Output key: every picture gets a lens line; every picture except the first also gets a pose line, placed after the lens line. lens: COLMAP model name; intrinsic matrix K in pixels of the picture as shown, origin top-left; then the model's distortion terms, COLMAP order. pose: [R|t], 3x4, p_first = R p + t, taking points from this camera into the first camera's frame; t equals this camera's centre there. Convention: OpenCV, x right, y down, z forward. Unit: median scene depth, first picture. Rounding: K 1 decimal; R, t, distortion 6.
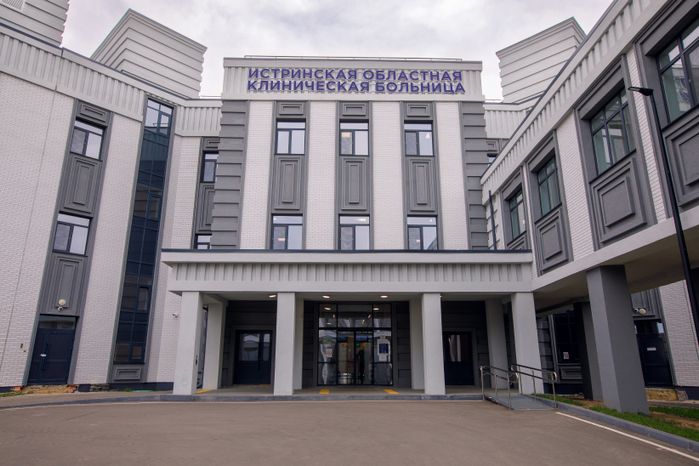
lens RADIAL K [[473.8, 0, 350.0], [0, 473.8, 241.0], [0, 0, 1]] dist [-0.000995, 0.000284]
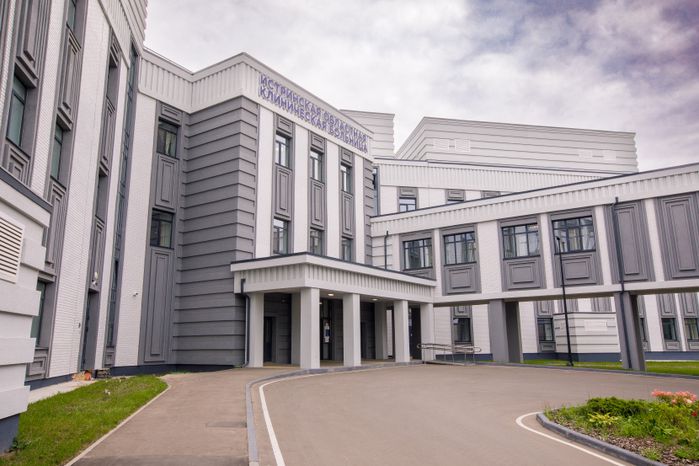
lens RADIAL K [[534.8, 0, 349.5], [0, 534.8, 233.0], [0, 0, 1]] dist [-0.001037, -0.001142]
pose [[0.571332, 0.160947, 0.804783, -1.034419], [-0.197253, 0.978769, -0.055708, 0.017783], [-0.796663, -0.126918, 0.590949, 0.076852]]
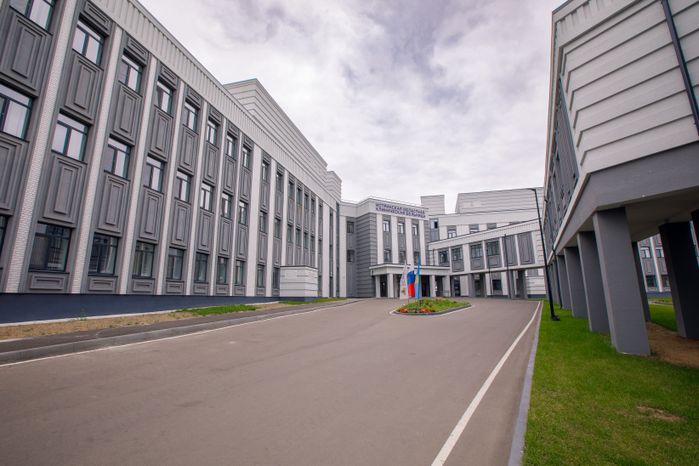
lens RADIAL K [[325.3, 0, 349.5], [0, 325.3, 233.0], [0, 0, 1]] dist [-0.046123, 0.000438]
pose [[0.870014, 0.087771, 0.485151, -1.477930], [-0.114076, 0.993160, 0.024893, -0.196428], [-0.479648, -0.077001, 0.874076, -0.920076]]
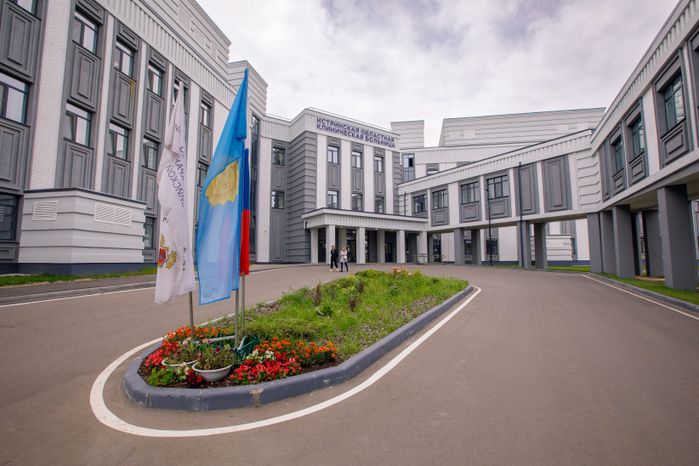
lens RADIAL K [[325.3, 0, 349.5], [0, 325.3, 233.0], [0, 0, 1]] dist [-0.046123, 0.000438]
pose [[0.845892, 0.043768, 0.531555, -0.844488], [-0.132984, 0.982459, 0.130729, -0.066606], [-0.516509, -0.181271, 0.836874, -0.373739]]
